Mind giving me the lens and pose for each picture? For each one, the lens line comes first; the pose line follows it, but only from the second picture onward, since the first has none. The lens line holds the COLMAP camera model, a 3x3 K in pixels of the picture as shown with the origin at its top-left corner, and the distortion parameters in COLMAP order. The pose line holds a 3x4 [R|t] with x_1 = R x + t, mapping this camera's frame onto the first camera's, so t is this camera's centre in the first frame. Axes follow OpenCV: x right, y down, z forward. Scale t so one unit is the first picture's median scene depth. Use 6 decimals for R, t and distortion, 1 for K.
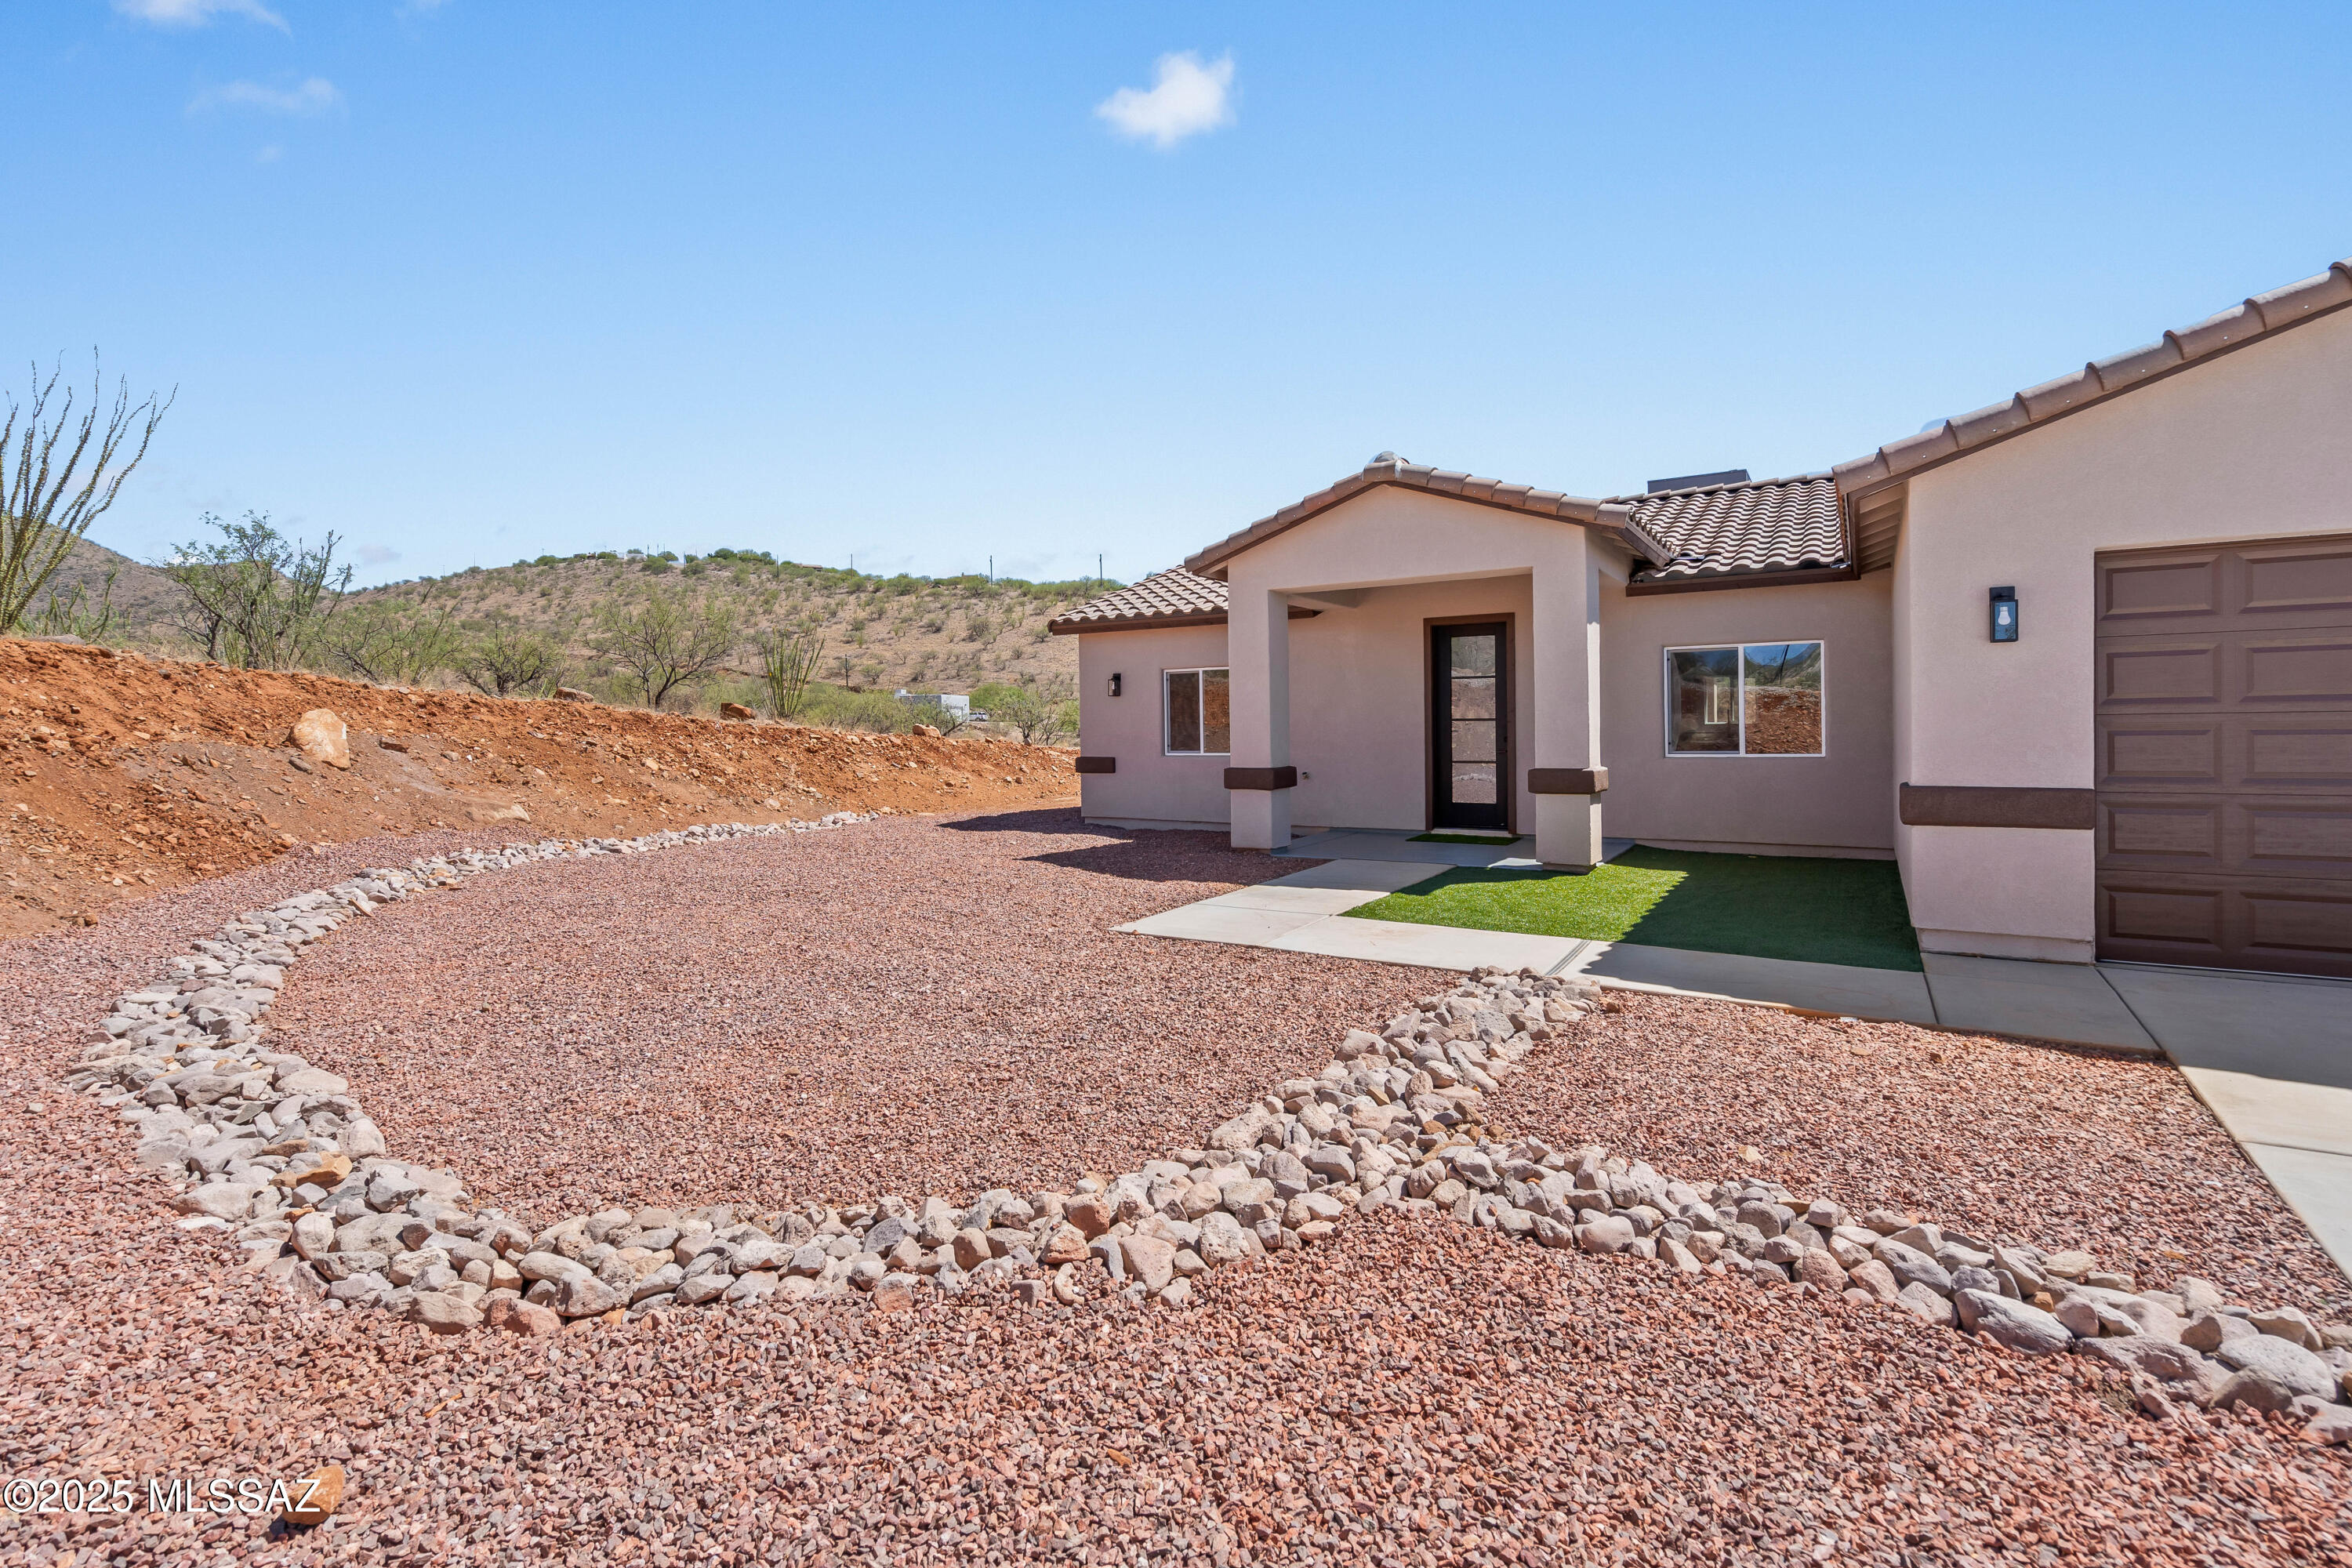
lens RADIAL K [[1114.8, 0, 1167.5], [0, 1114.8, 733.3], [0, 0, 1]] dist [0.009036, 0.000113]
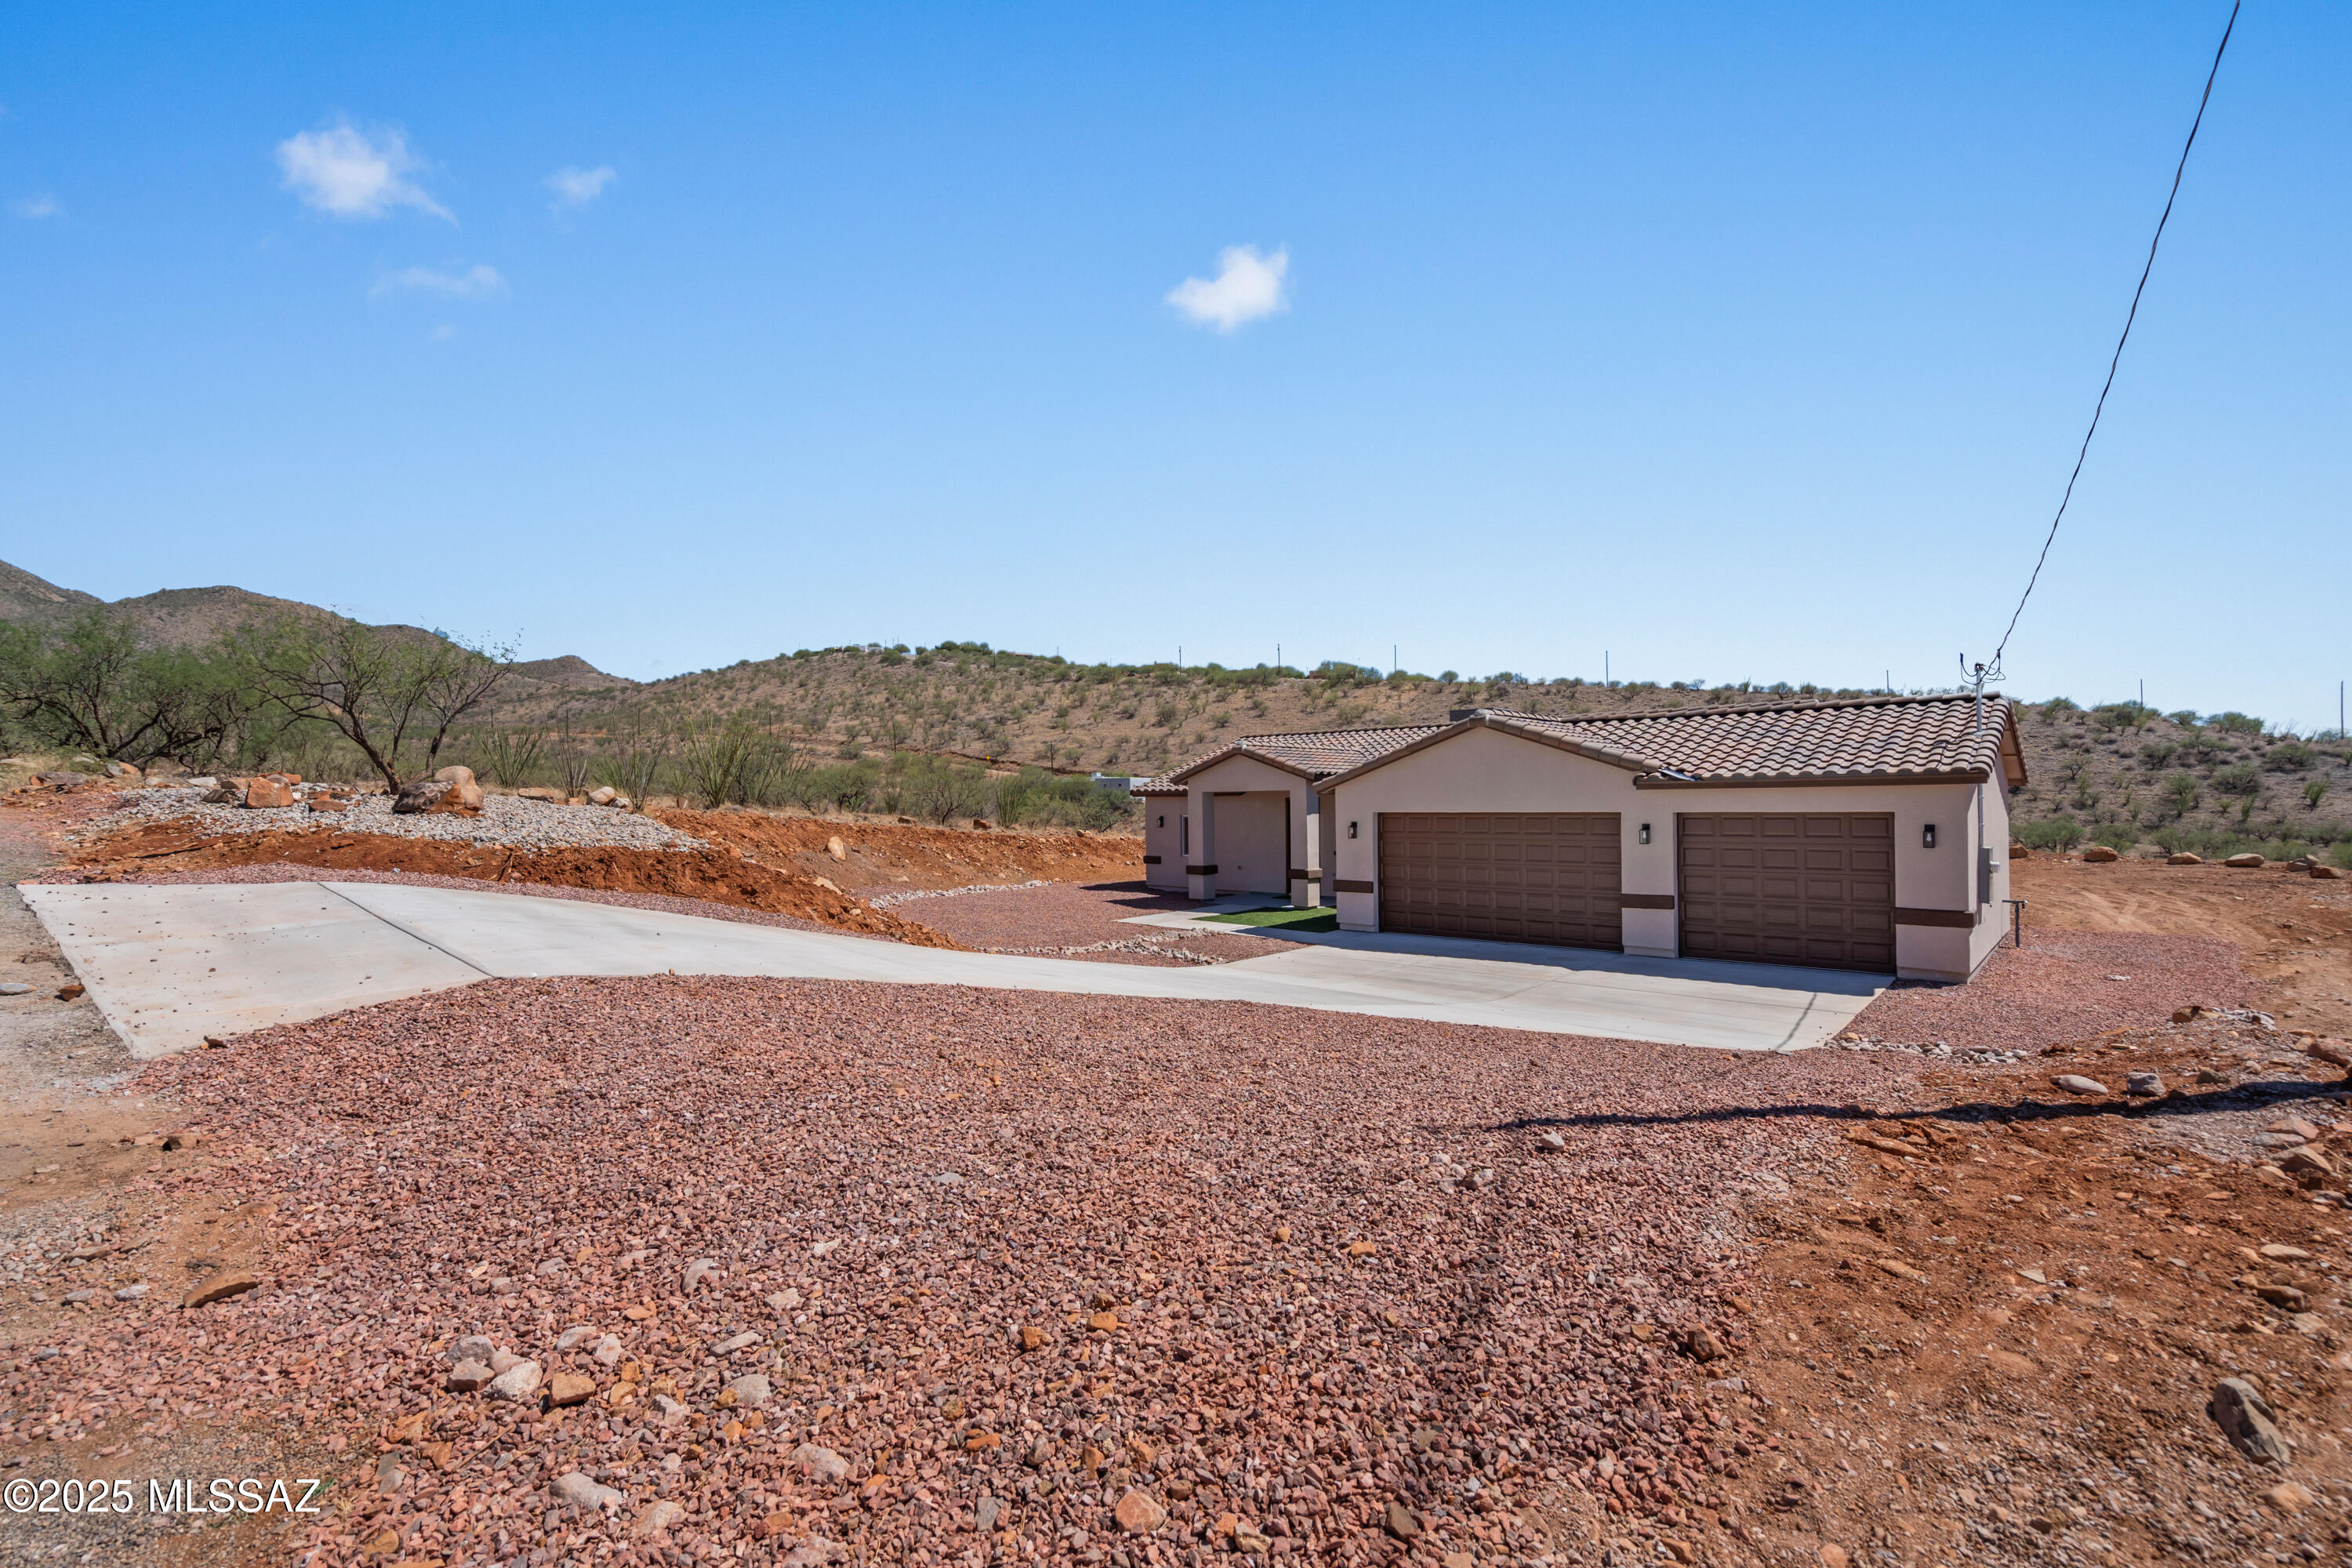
lens RADIAL K [[1072.5, 0, 1169.0], [0, 1072.5, 799.5], [0, 0, 1]] dist [-0.000897, 0.000732]
pose [[0.985047, 0.003792, -0.172243, 0.310703], [-0.004652, 0.999979, -0.004589, -0.075018], [0.172222, 0.005322, 0.985044, -0.962331]]
